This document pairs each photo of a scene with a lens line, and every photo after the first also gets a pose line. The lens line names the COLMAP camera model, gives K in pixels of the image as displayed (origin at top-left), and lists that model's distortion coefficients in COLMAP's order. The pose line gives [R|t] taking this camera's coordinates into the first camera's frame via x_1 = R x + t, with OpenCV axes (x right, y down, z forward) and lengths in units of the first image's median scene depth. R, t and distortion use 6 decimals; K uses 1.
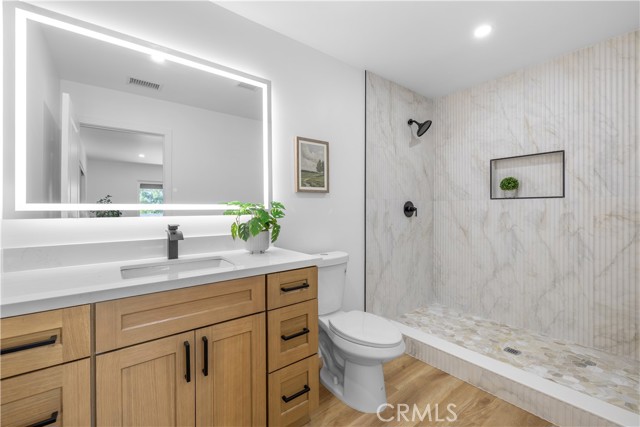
lens RADIAL K [[270.1, 0, 321.3], [0, 270.1, 217.3], [0, 0, 1]] dist [-0.000265, -0.000341]
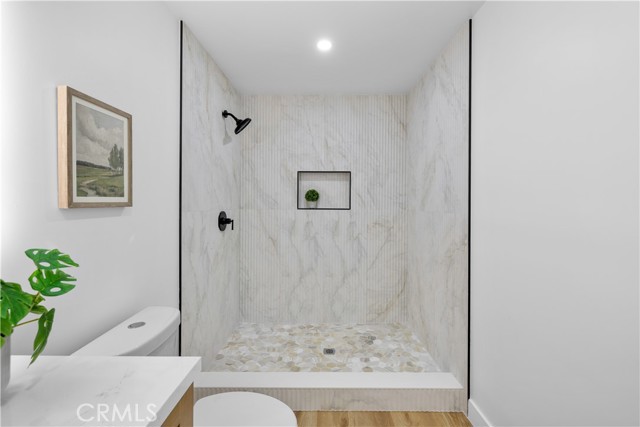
lens RADIAL K [[270.1, 0, 322.4], [0, 270.1, 210.7], [0, 0, 1]] dist [-0.000265, -0.000341]
pose [[0.623799, -0.010647, 0.781512, -0.142093], [0.014778, 0.999889, 0.001827, -0.068213], [-0.781445, 0.010410, 0.623887, 0.307237]]
